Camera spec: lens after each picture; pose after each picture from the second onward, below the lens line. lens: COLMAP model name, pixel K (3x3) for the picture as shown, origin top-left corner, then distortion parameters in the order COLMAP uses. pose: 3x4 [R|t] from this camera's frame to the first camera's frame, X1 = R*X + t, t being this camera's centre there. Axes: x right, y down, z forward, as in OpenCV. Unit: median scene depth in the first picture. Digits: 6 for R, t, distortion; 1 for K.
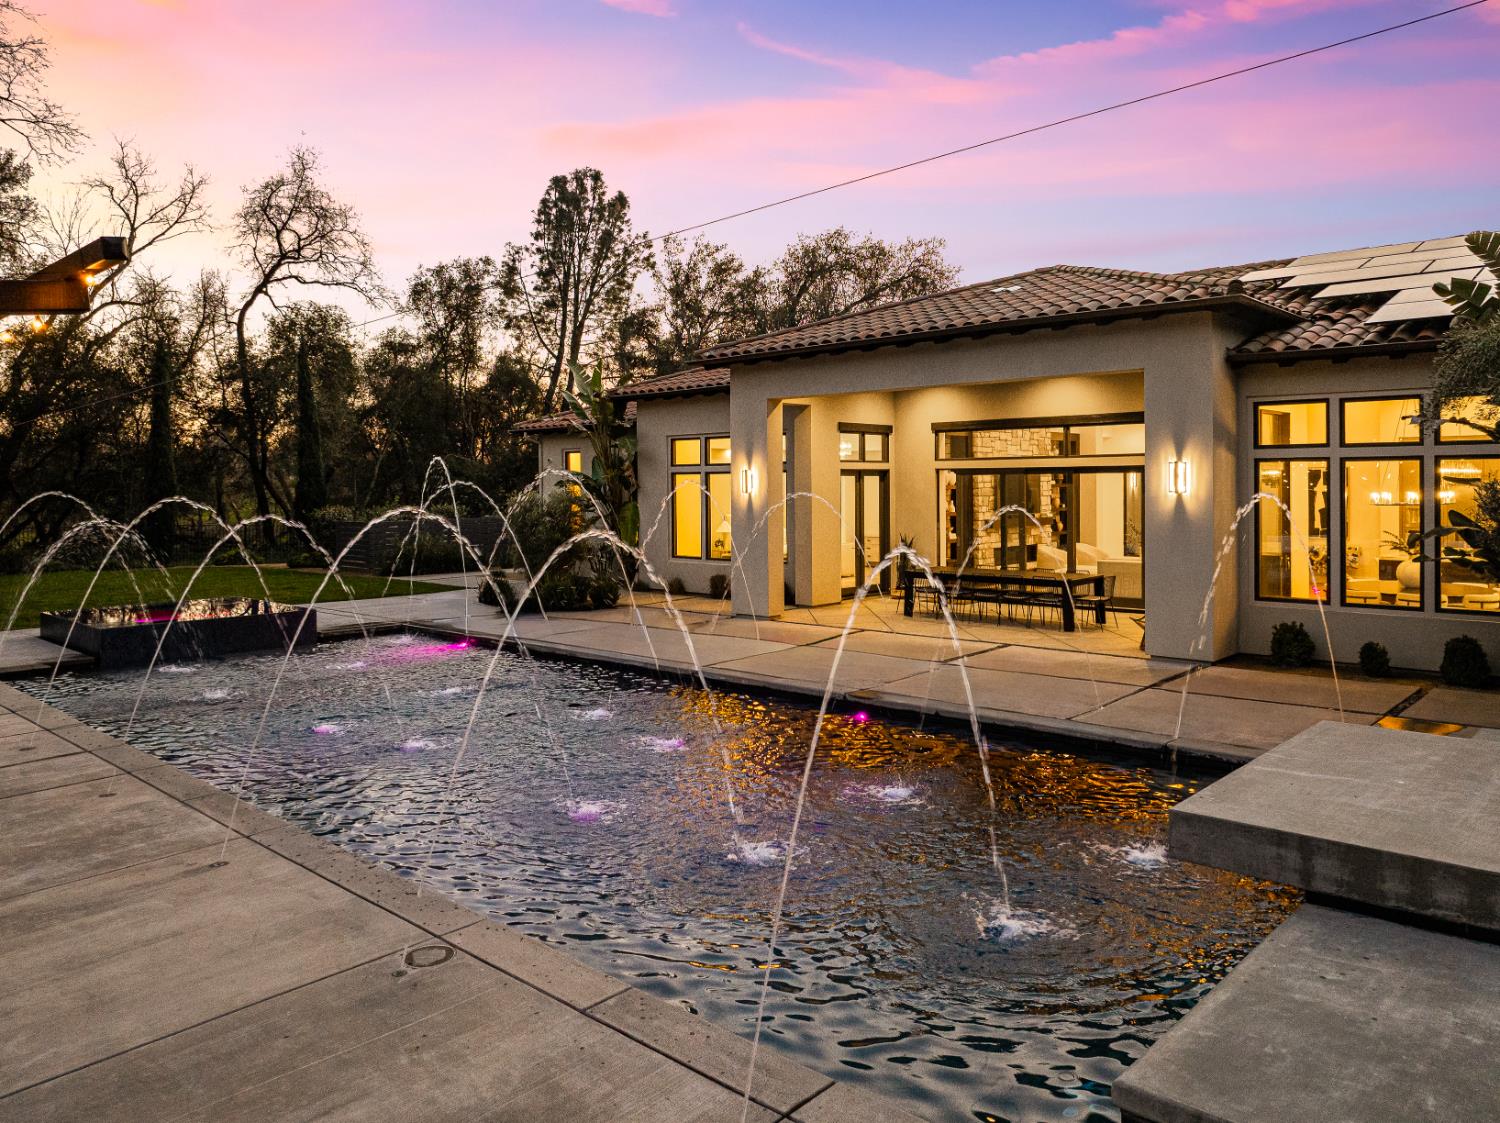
lens RADIAL K [[1067.4, 0, 750.7], [0, 1067.4, 500.4], [0, 0, 1]] dist [-0.052087, 0.018656]
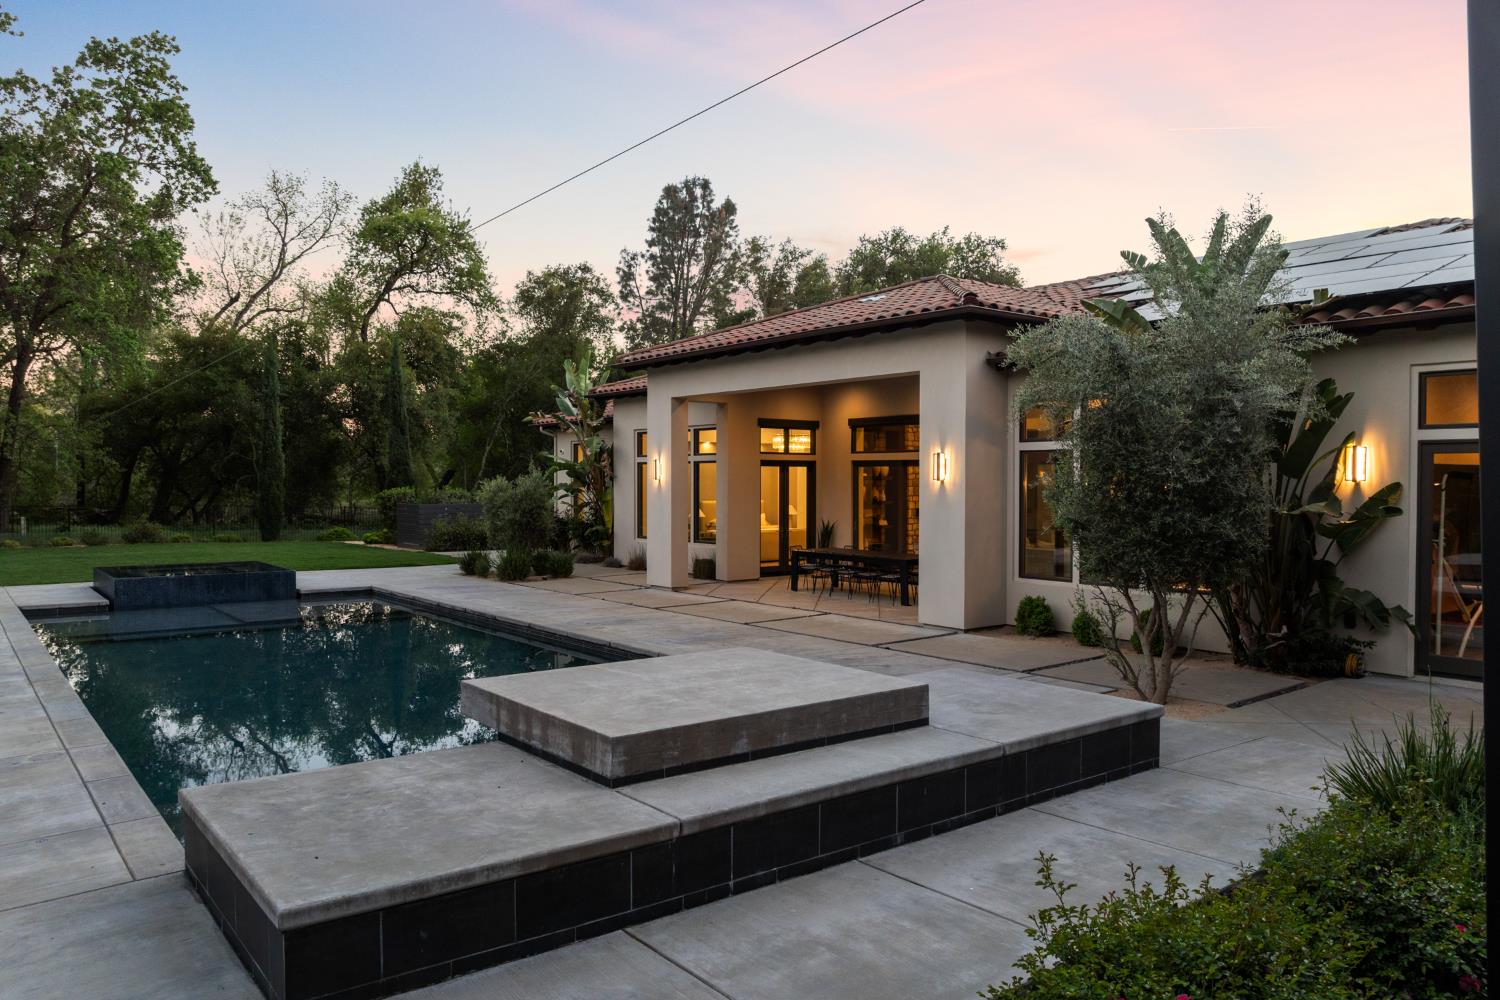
lens RADIAL K [[1055.2, 0, 762.5], [0, 1055.2, 494.8], [0, 0, 1]] dist [-0.028908, -0.011780]
pose [[0.988878, 0.013409, -0.148126, 0.087708], [-0.013544, 0.999908, 0.000094, 0.002365], [0.148113, 0.001913, 0.988969, -0.033225]]
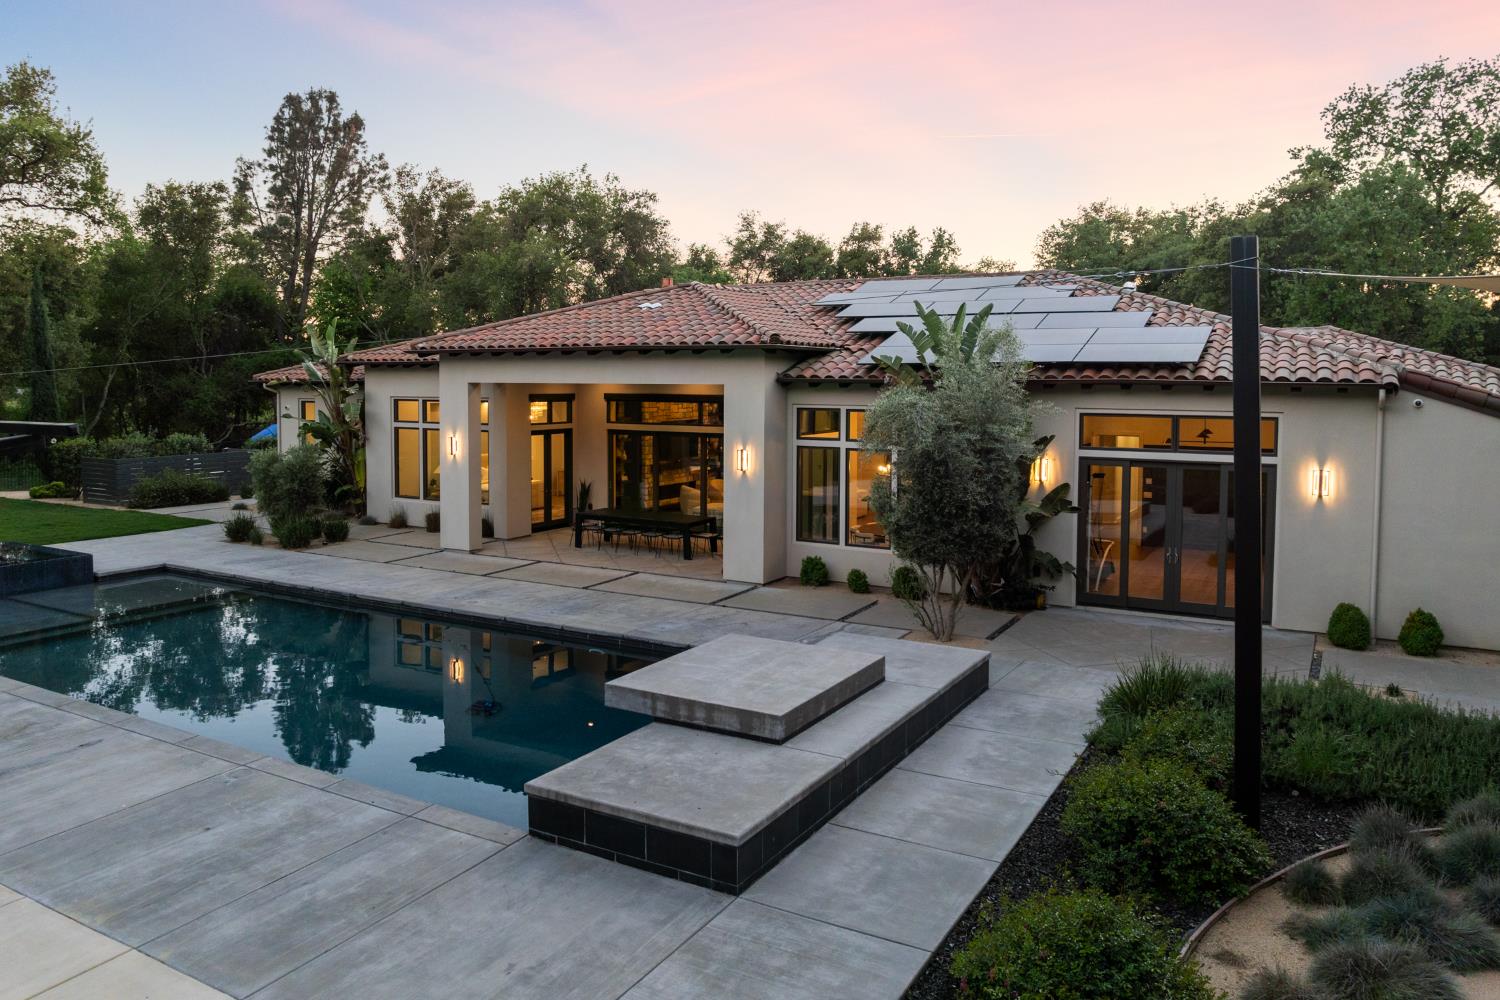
lens RADIAL K [[1055.2, 0, 729.9], [0, 1055.2, 417.4], [0, 0, 1]] dist [-0.028908, -0.011780]
pose [[0.976135, 0.003575, 0.217136, 0.014959], [-0.008341, 0.999744, 0.021039, -0.025887], [-0.217005, -0.022348, 0.975915, -0.099123]]
